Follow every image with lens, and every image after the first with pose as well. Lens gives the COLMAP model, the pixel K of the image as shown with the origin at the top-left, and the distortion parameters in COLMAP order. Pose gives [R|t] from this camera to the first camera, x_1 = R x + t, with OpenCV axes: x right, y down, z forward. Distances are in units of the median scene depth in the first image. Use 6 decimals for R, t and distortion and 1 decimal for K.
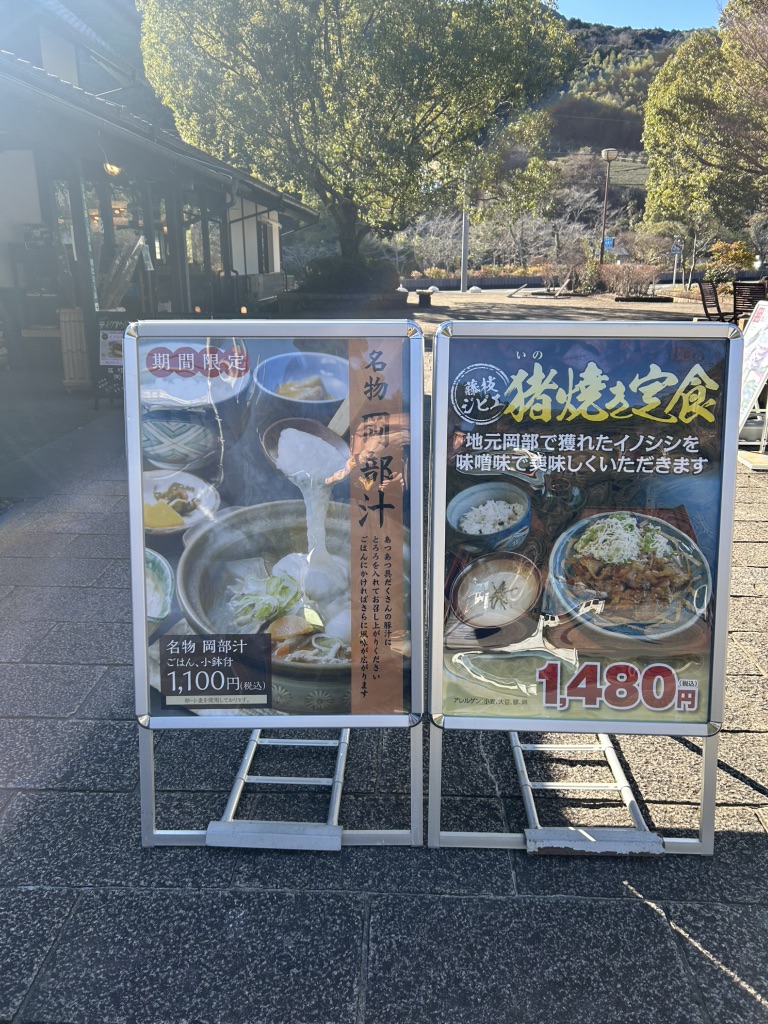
lens RADIAL K [[761.5, 0, 389.3], [0, 761.5, 501.0], [0, 0, 1]] dist [0.035161, -0.039643]
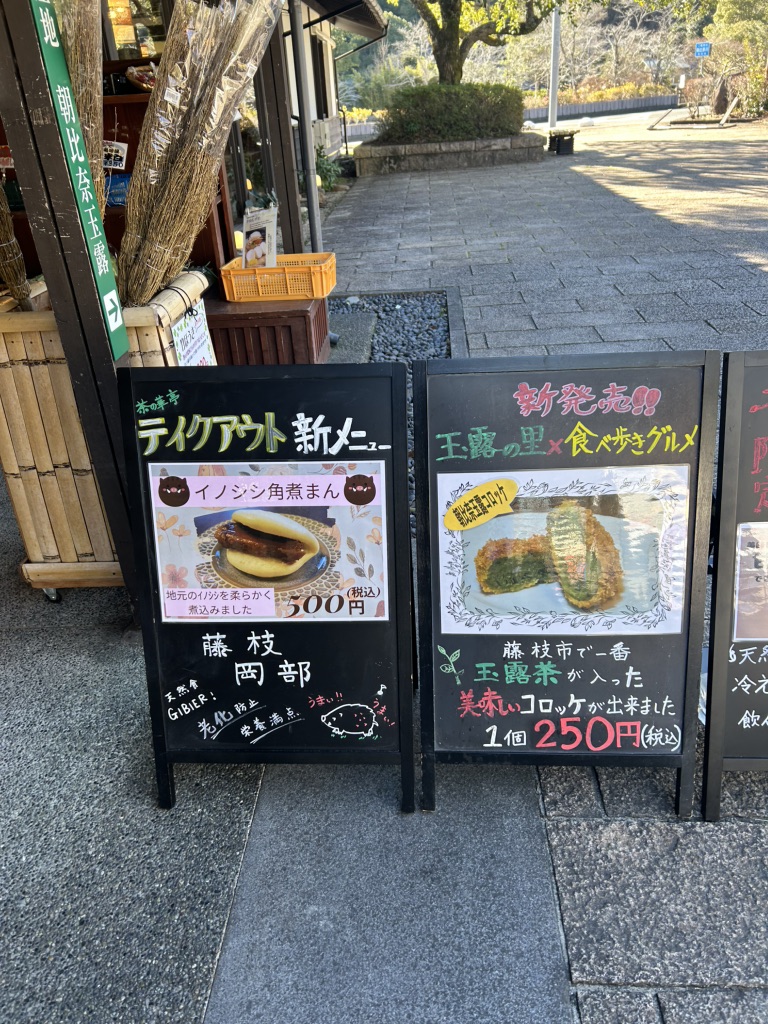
lens RADIAL K [[761.5, 0, 384.8], [0, 761.5, 505.5], [0, 0, 1]] dist [0.035161, -0.039643]
pose [[0.997967, -0.048430, -0.041425, -0.098559], [0.055246, 0.981466, 0.183500, -0.078659], [0.031771, -0.185416, 0.982146, 0.257042]]
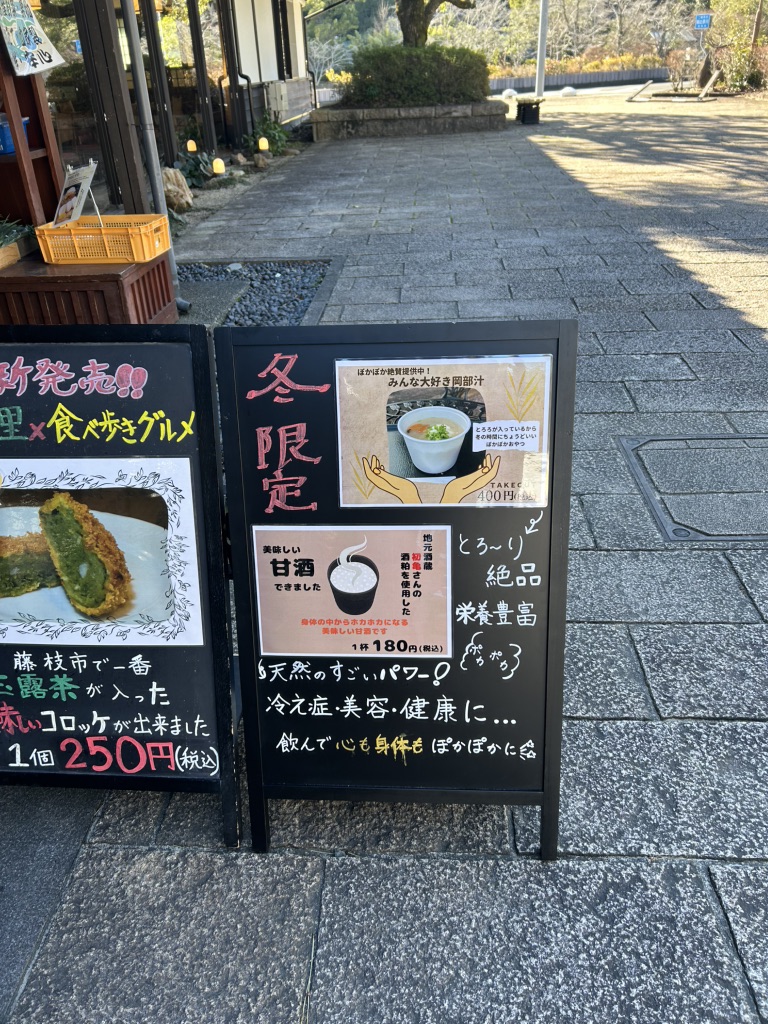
lens RADIAL K [[761.5, 0, 389.0], [0, 761.5, 506.2], [0, 0, 1]] dist [0.035161, -0.039643]
pose [[0.999152, -0.023835, -0.033575, -0.060445], [0.030598, 0.975446, 0.218104, -0.077065], [0.027552, -0.218947, 0.975348, 0.266327]]
